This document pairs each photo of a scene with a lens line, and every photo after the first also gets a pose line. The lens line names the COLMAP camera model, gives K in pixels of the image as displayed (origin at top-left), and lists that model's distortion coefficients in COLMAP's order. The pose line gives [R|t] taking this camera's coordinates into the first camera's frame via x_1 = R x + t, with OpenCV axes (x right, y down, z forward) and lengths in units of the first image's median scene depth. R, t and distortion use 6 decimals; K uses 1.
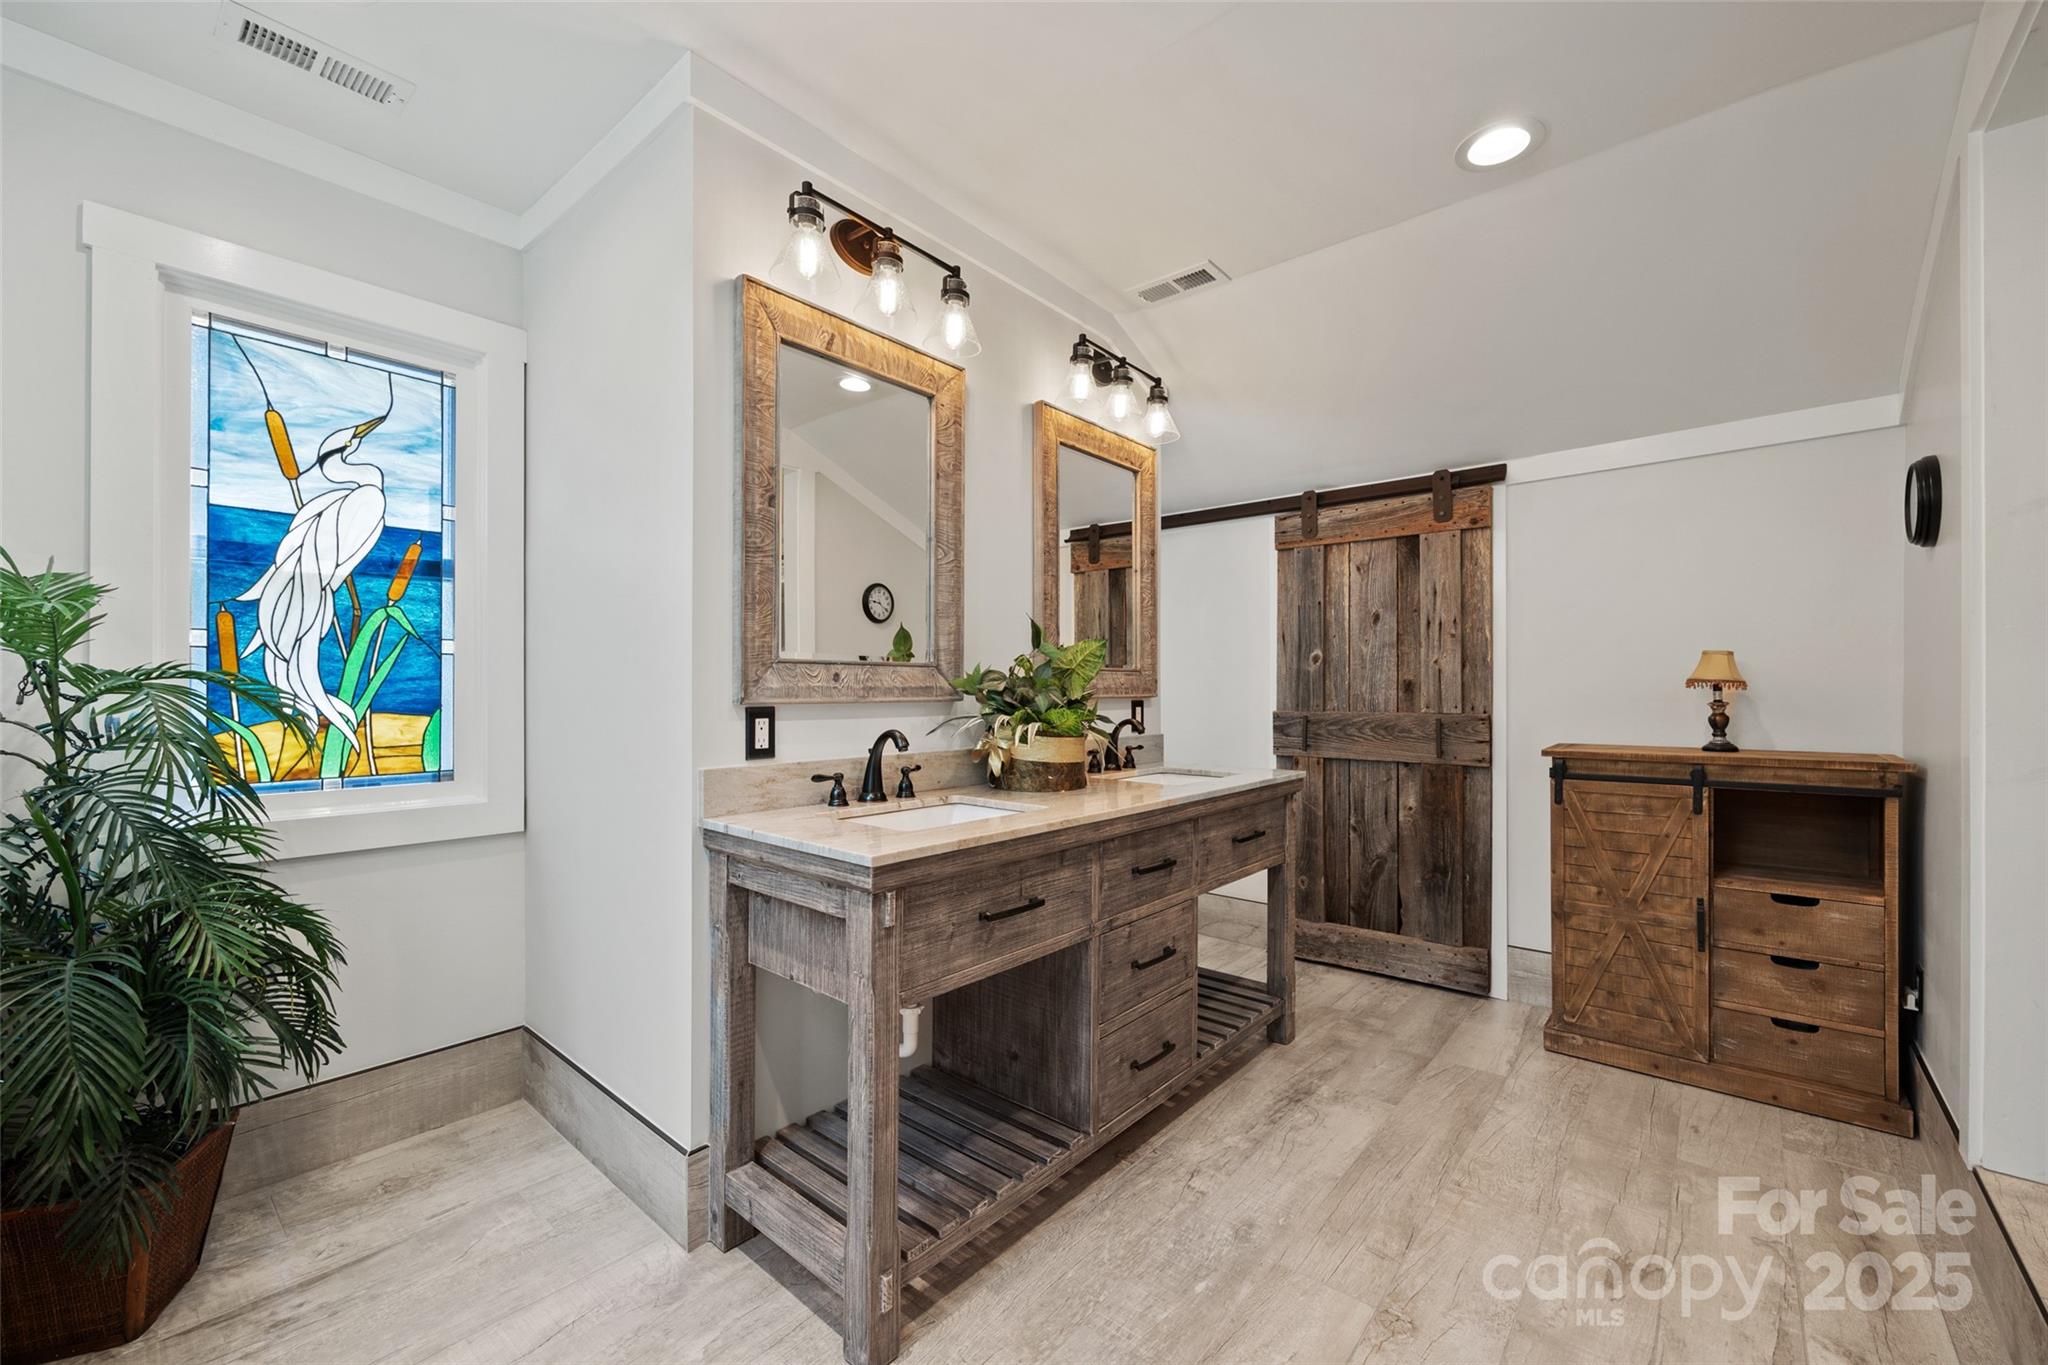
lens RADIAL K [[827.0, 0, 1022.7], [0, 827.0, 686.9], [0, 0, 1]] dist [0.000785, -0.000437]
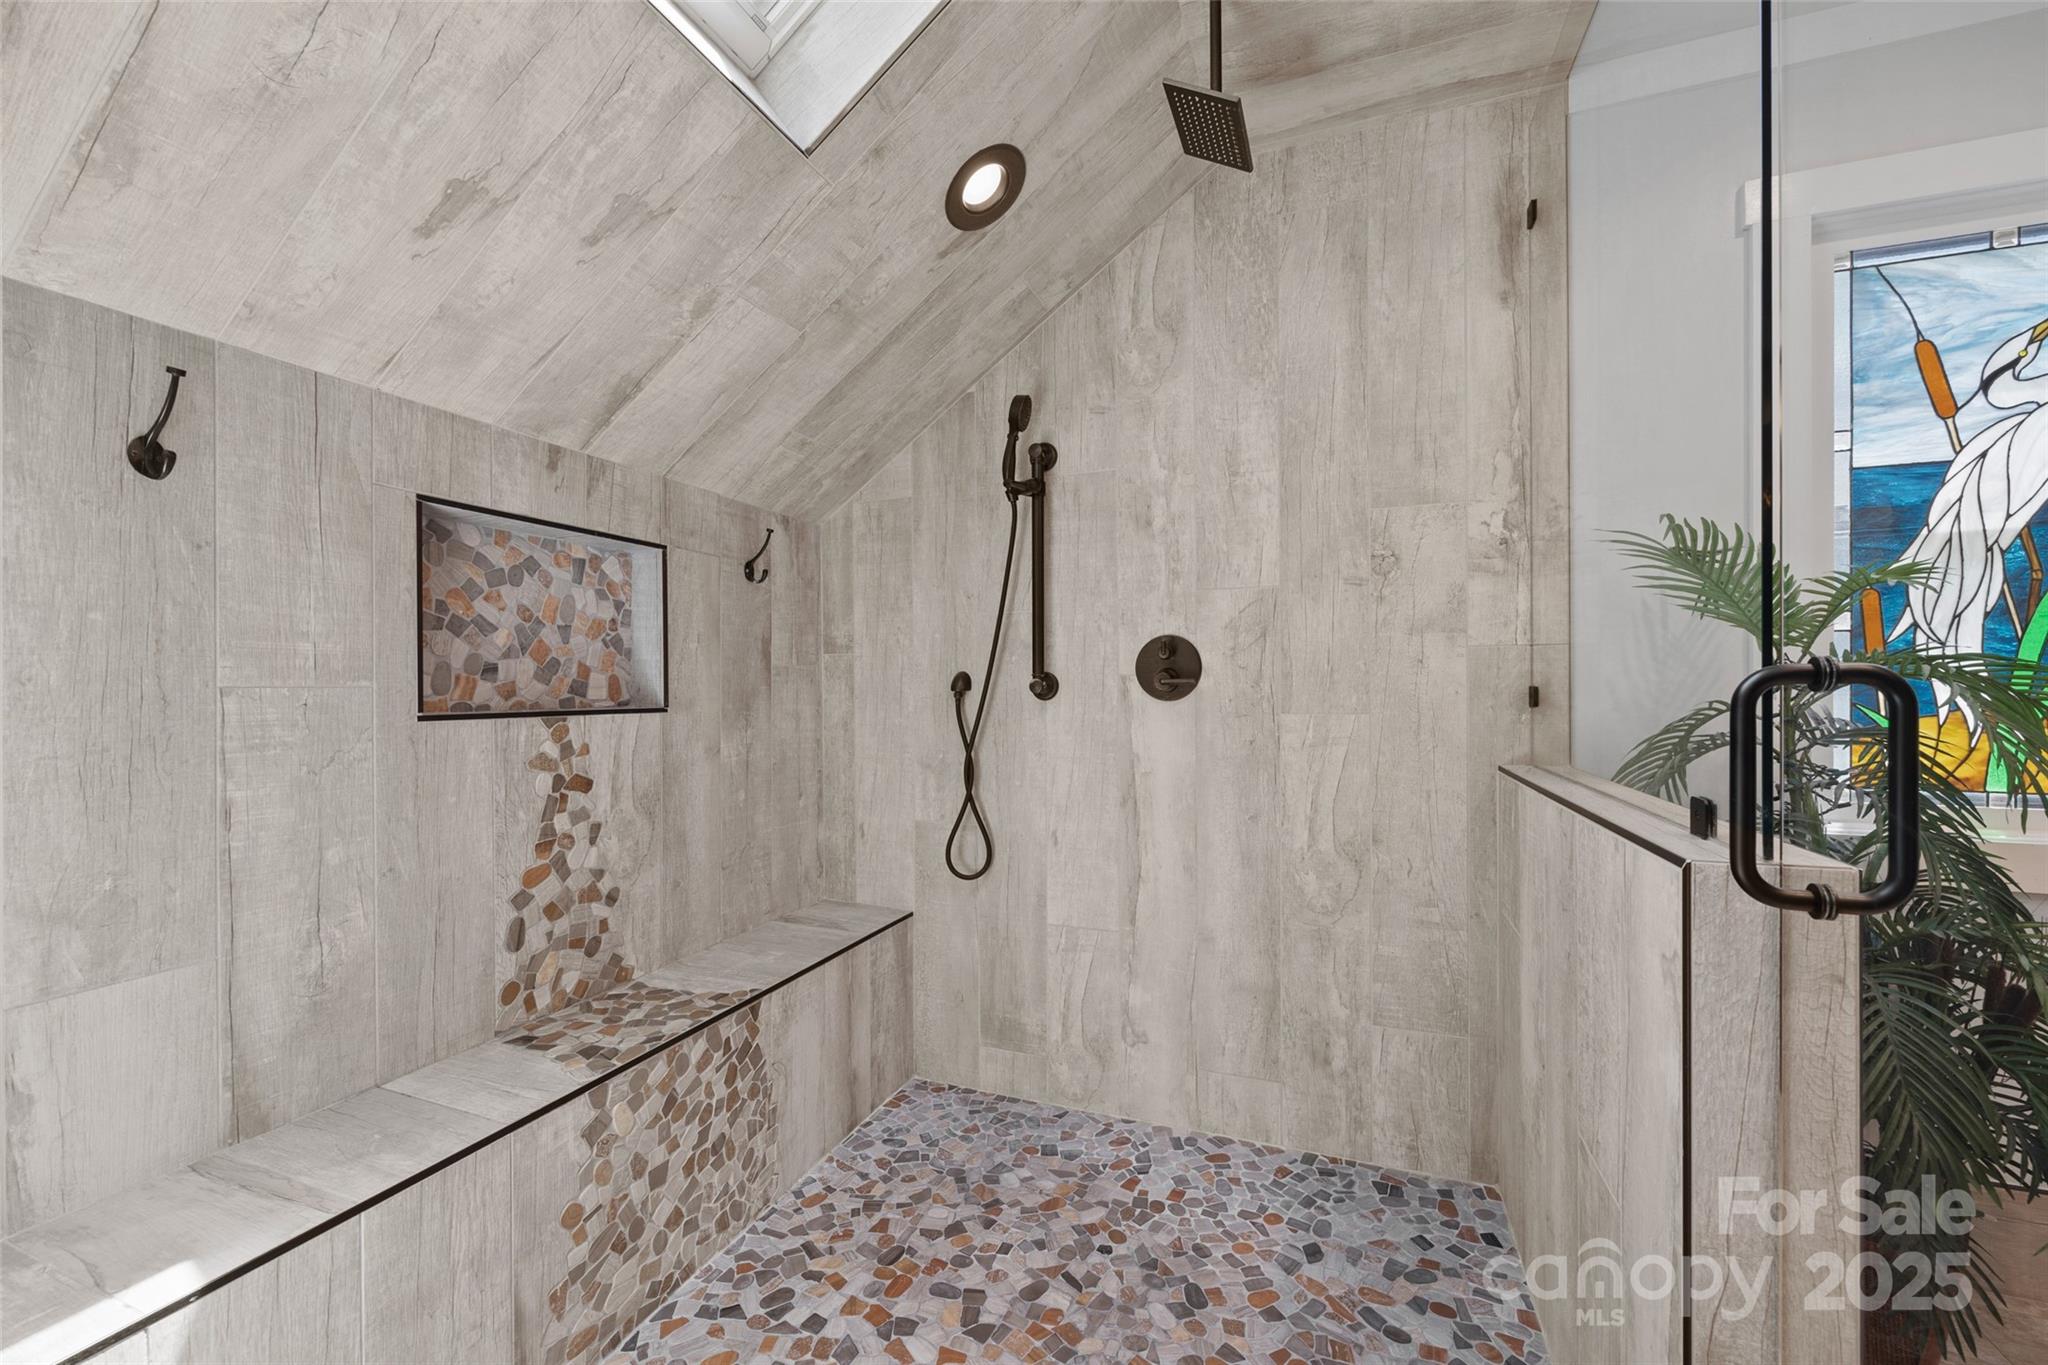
lens RADIAL K [[827.0, 0, 1023.9], [0, 827.0, 688.0], [0, 0, 1]] dist [0.000785, -0.000437]
pose [[0.339681, -0.000348, -0.940541, -0.436424], [0.007991, 0.999965, 0.002516, 0.003601], [0.940507, -0.008371, 0.339672, -0.127898]]
